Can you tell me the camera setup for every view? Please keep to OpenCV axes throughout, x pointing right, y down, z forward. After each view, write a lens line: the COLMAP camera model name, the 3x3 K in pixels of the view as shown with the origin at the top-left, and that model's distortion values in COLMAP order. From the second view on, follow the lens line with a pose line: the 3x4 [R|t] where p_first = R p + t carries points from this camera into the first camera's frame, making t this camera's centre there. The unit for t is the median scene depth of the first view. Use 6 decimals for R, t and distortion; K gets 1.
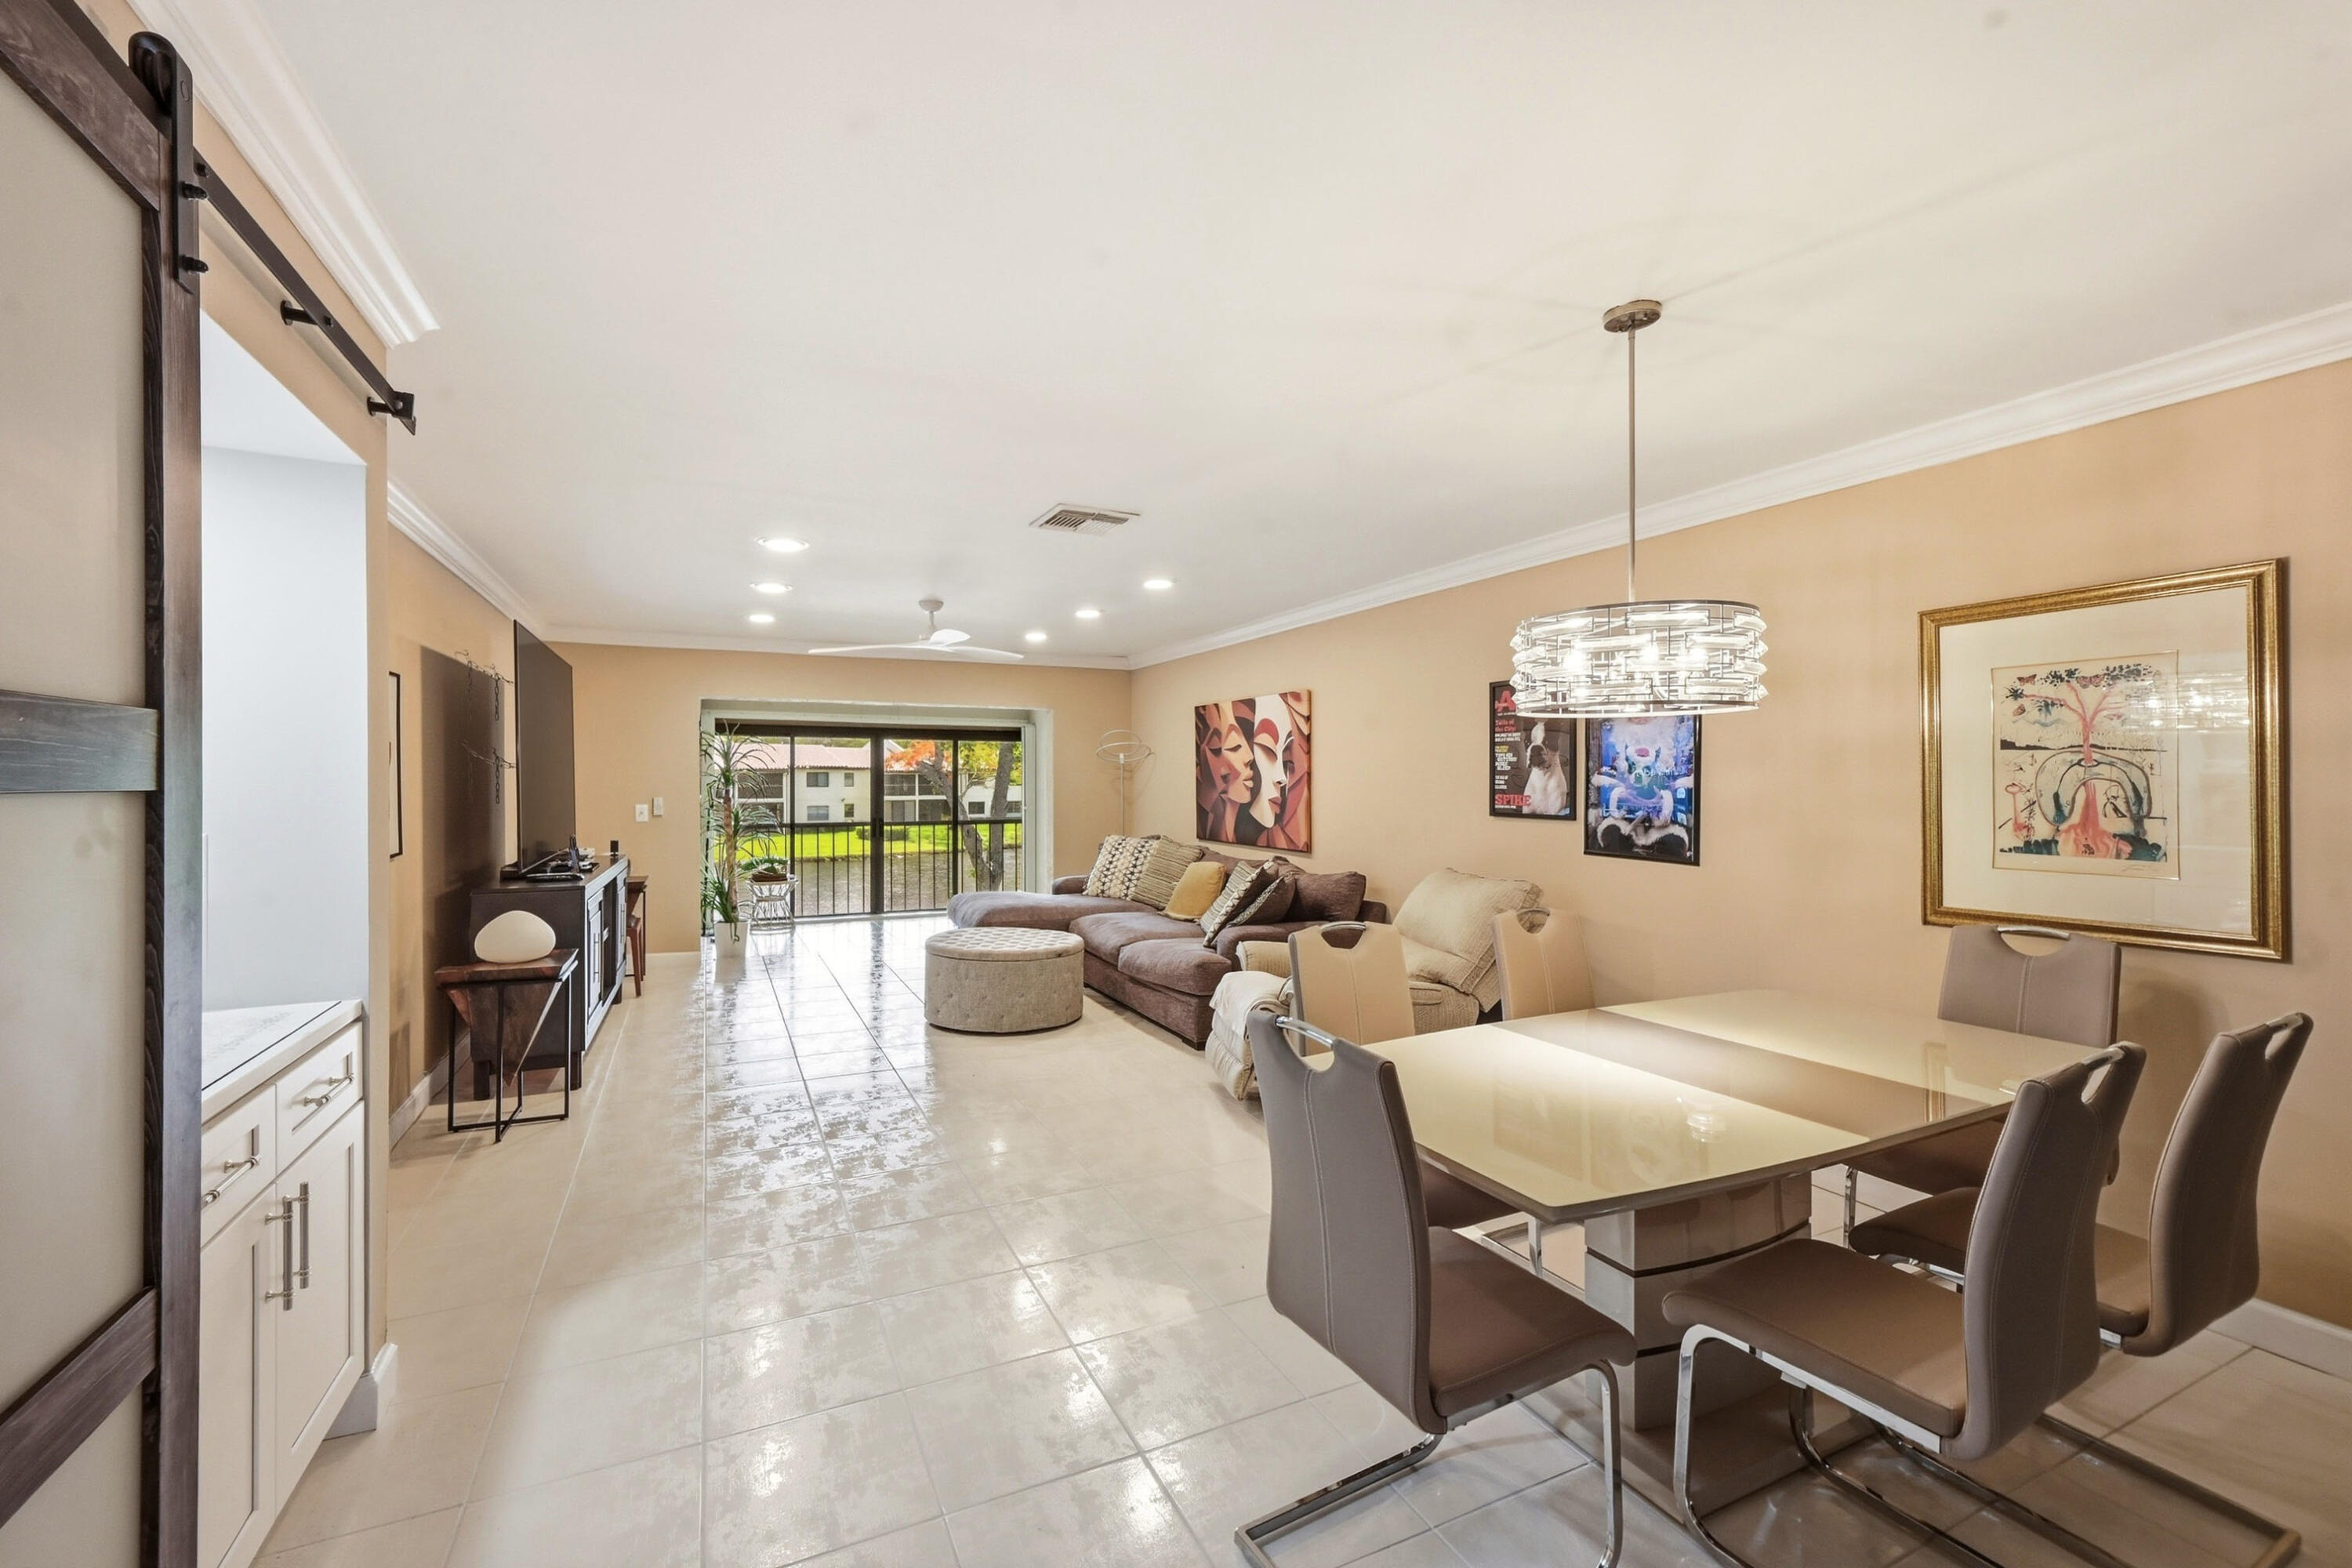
lens RADIAL K [[967.7, 0, 1167.6], [0, 967.7, 788.7], [0, 0, 1]] dist [0.005057, -0.000614]
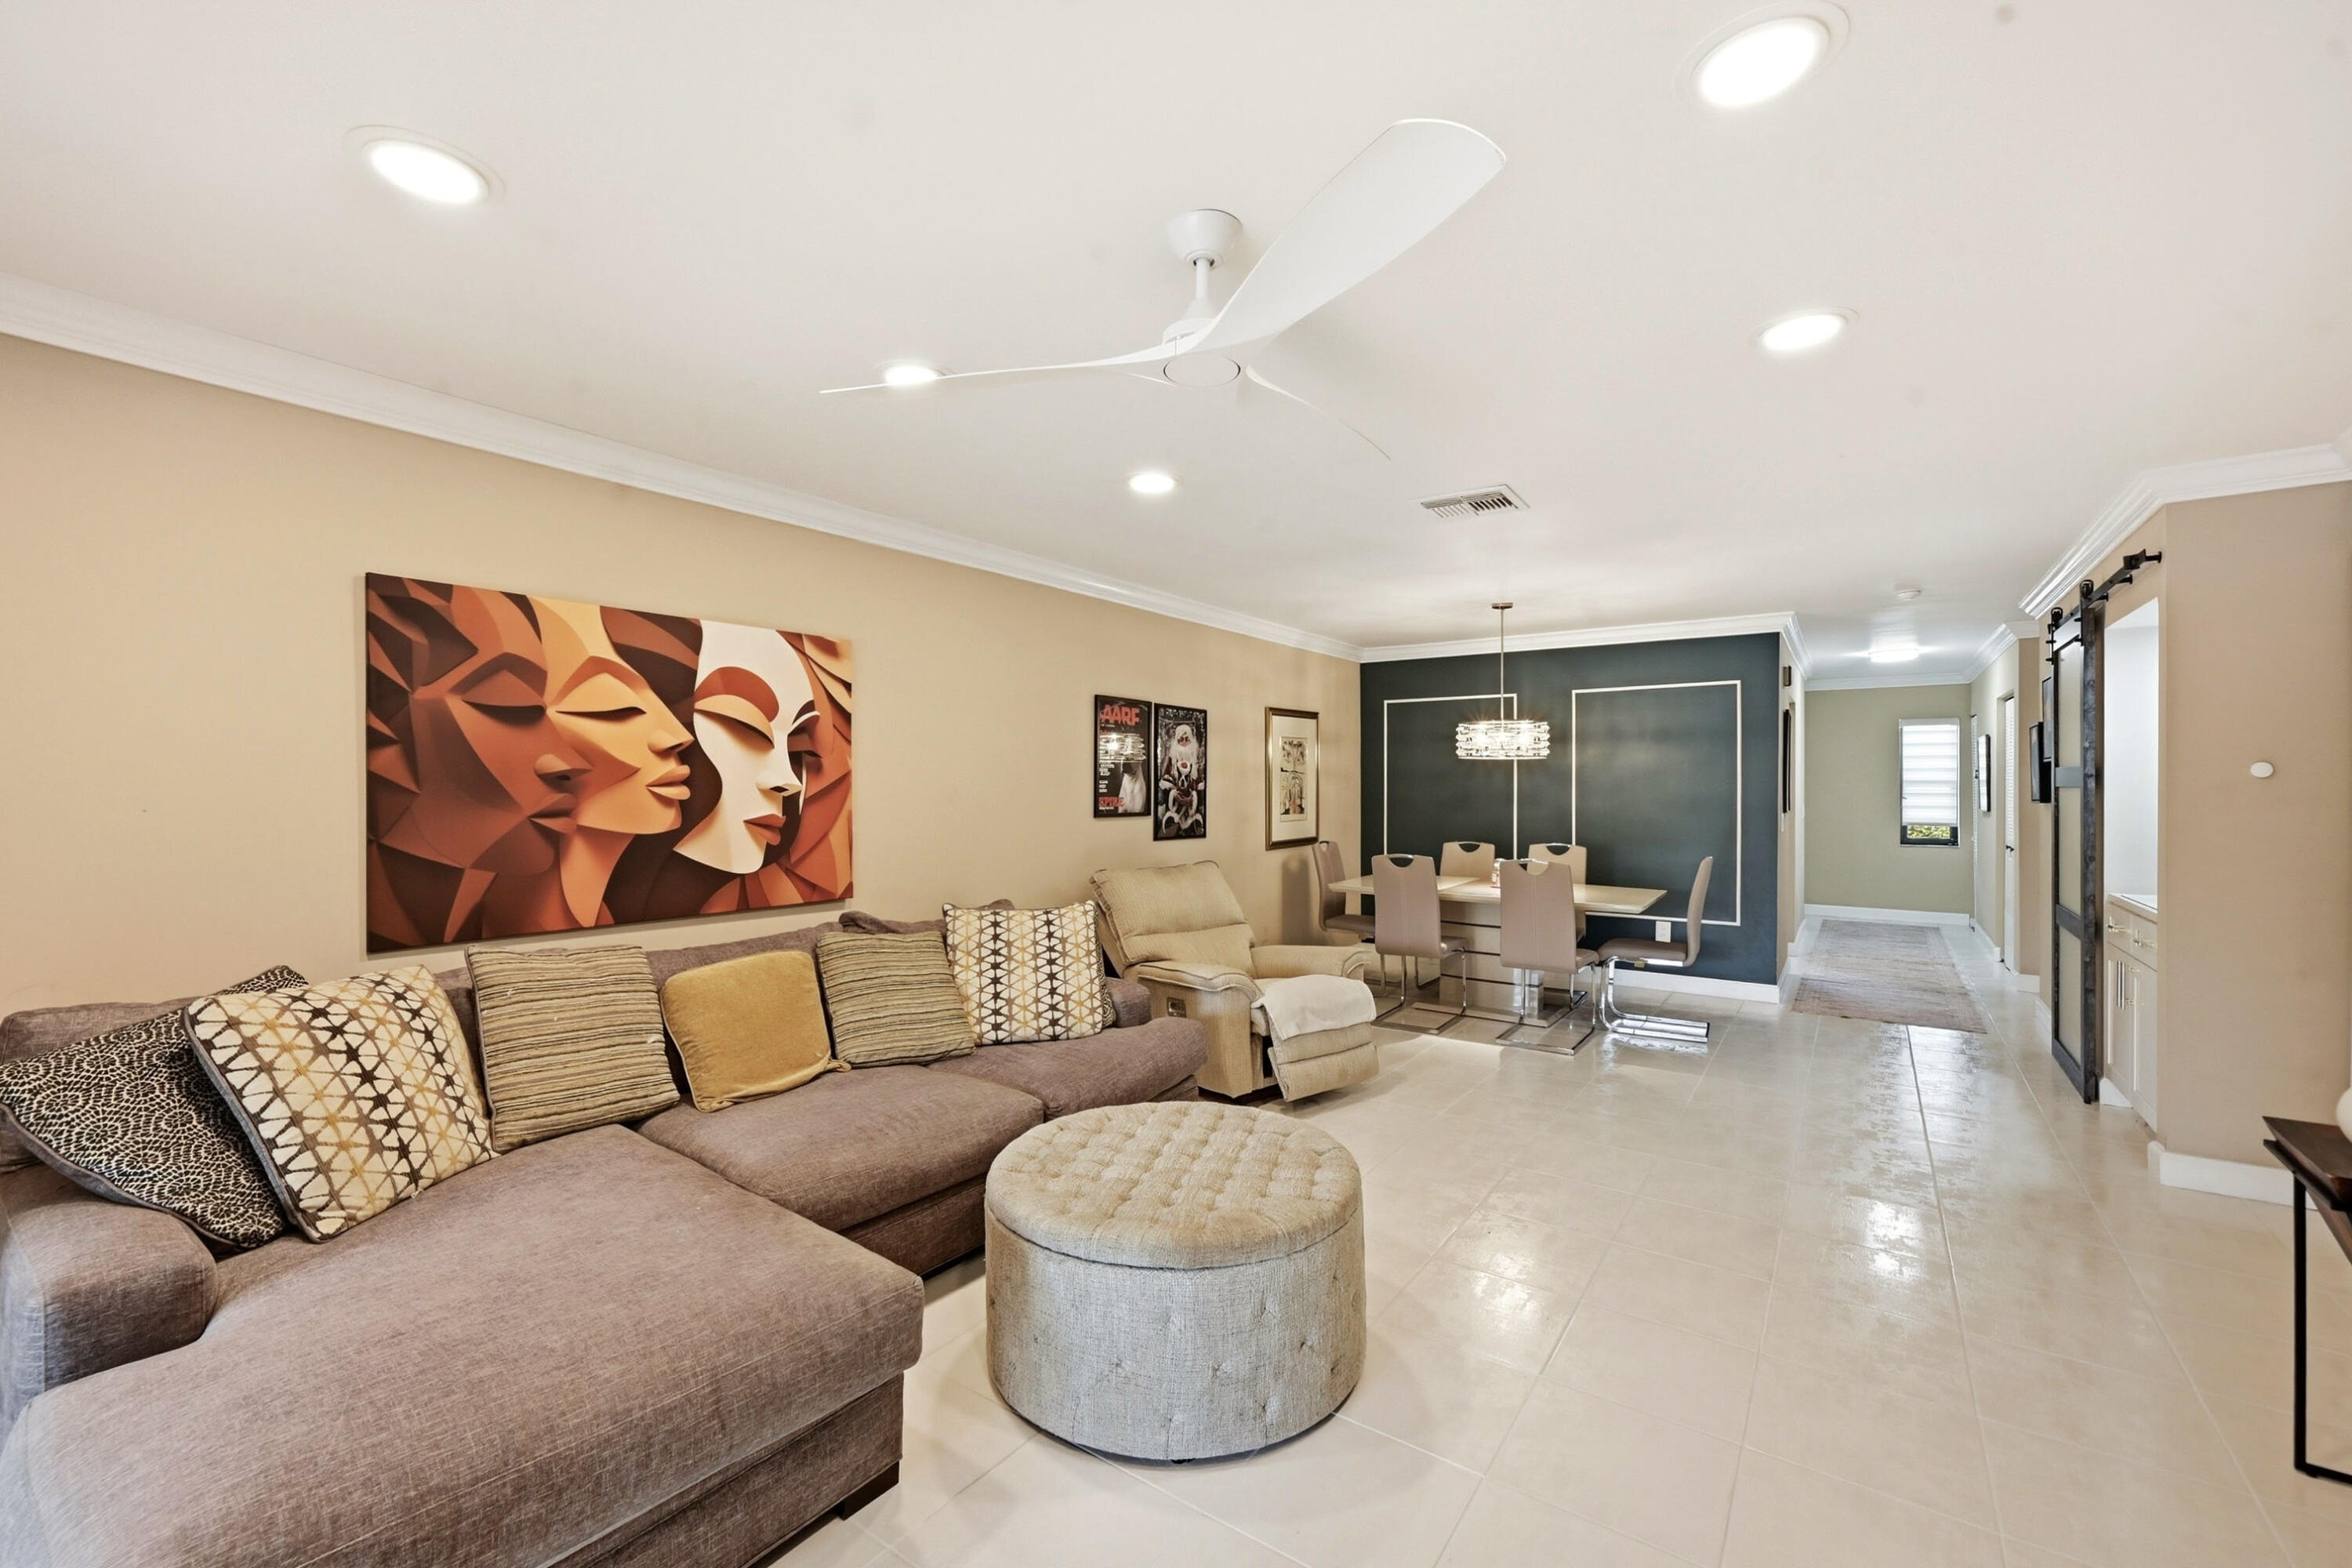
lens RADIAL K [[967.7, 0, 1154.8], [0, 967.7, 785.3], [0, 0, 1]] dist [0.005057, -0.000614]
pose [[-0.476749, -0.001361, 0.879038, -0.707428], [0.007582, 0.999955, 0.005660, -0.014811], [-0.879007, 0.009363, -0.476717, 1.577516]]
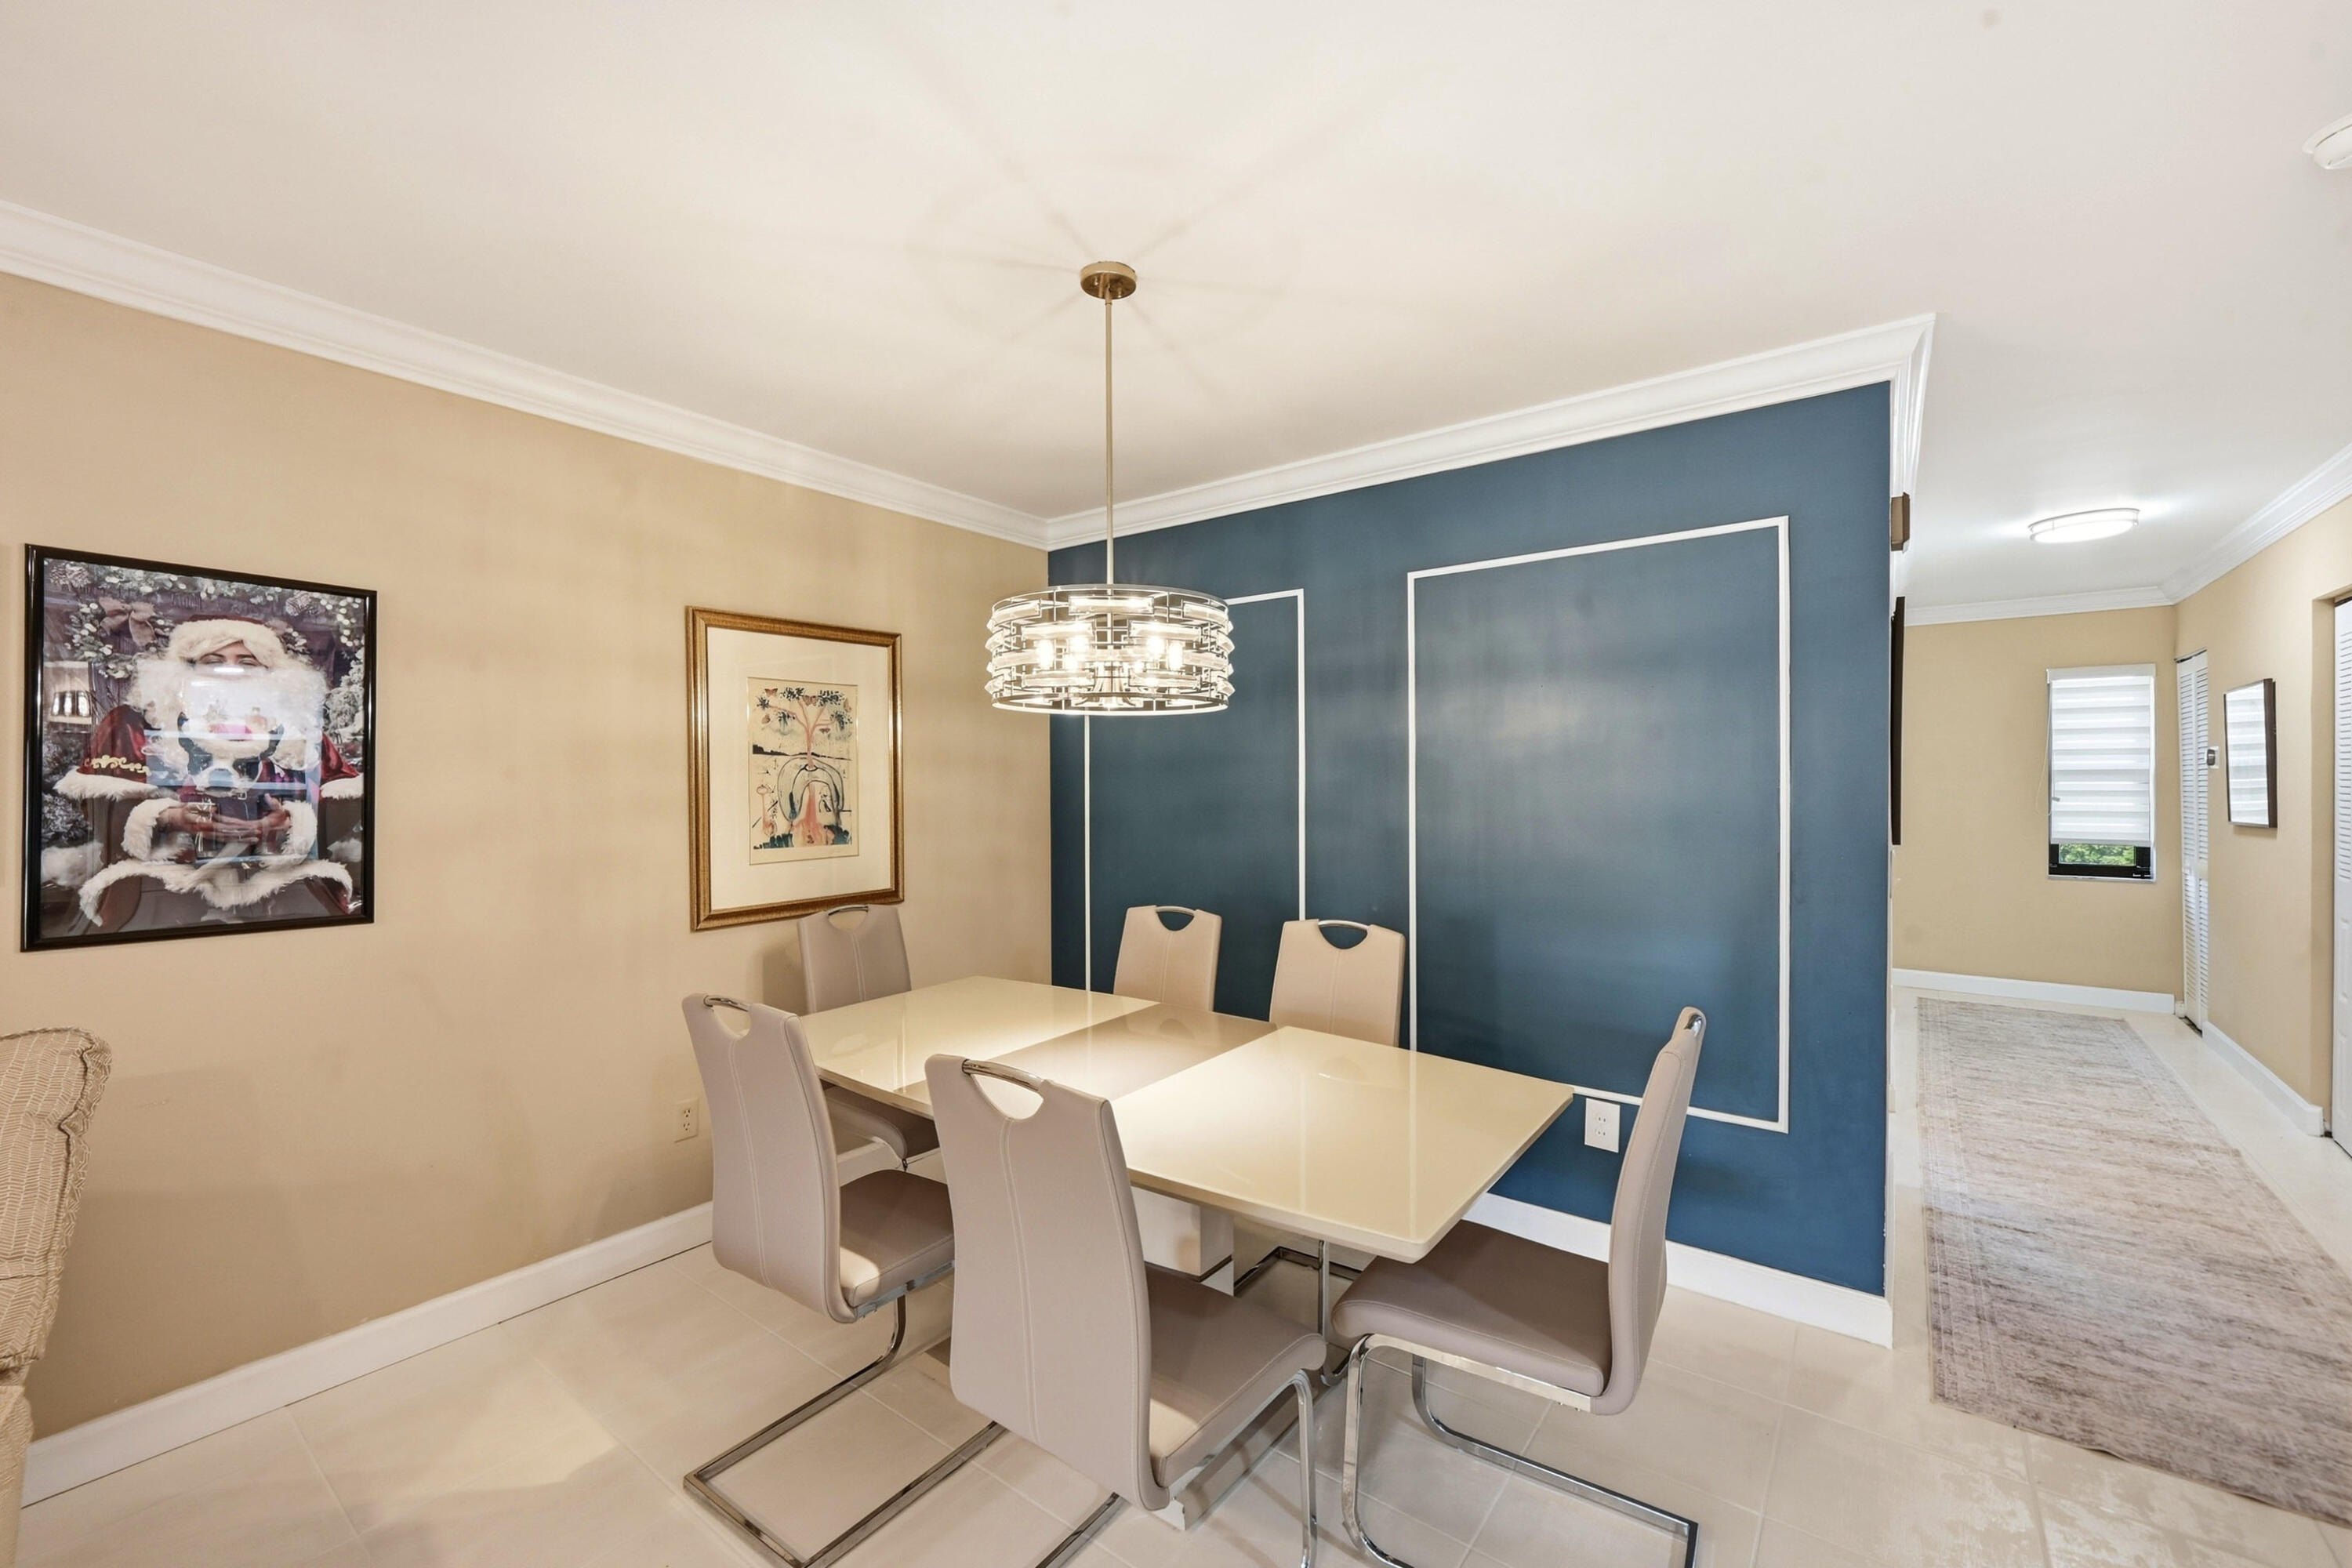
lens RADIAL K [[967.7, 0, 1154.0], [0, 967.7, 787.1], [0, 0, 1]] dist [0.005057, -0.000614]
pose [[-0.453387, -0.002343, 0.891311, -0.195227], [0.013183, 0.999870, 0.009334, -0.005123], [-0.891217, 0.015982, -0.453297, 0.716736]]
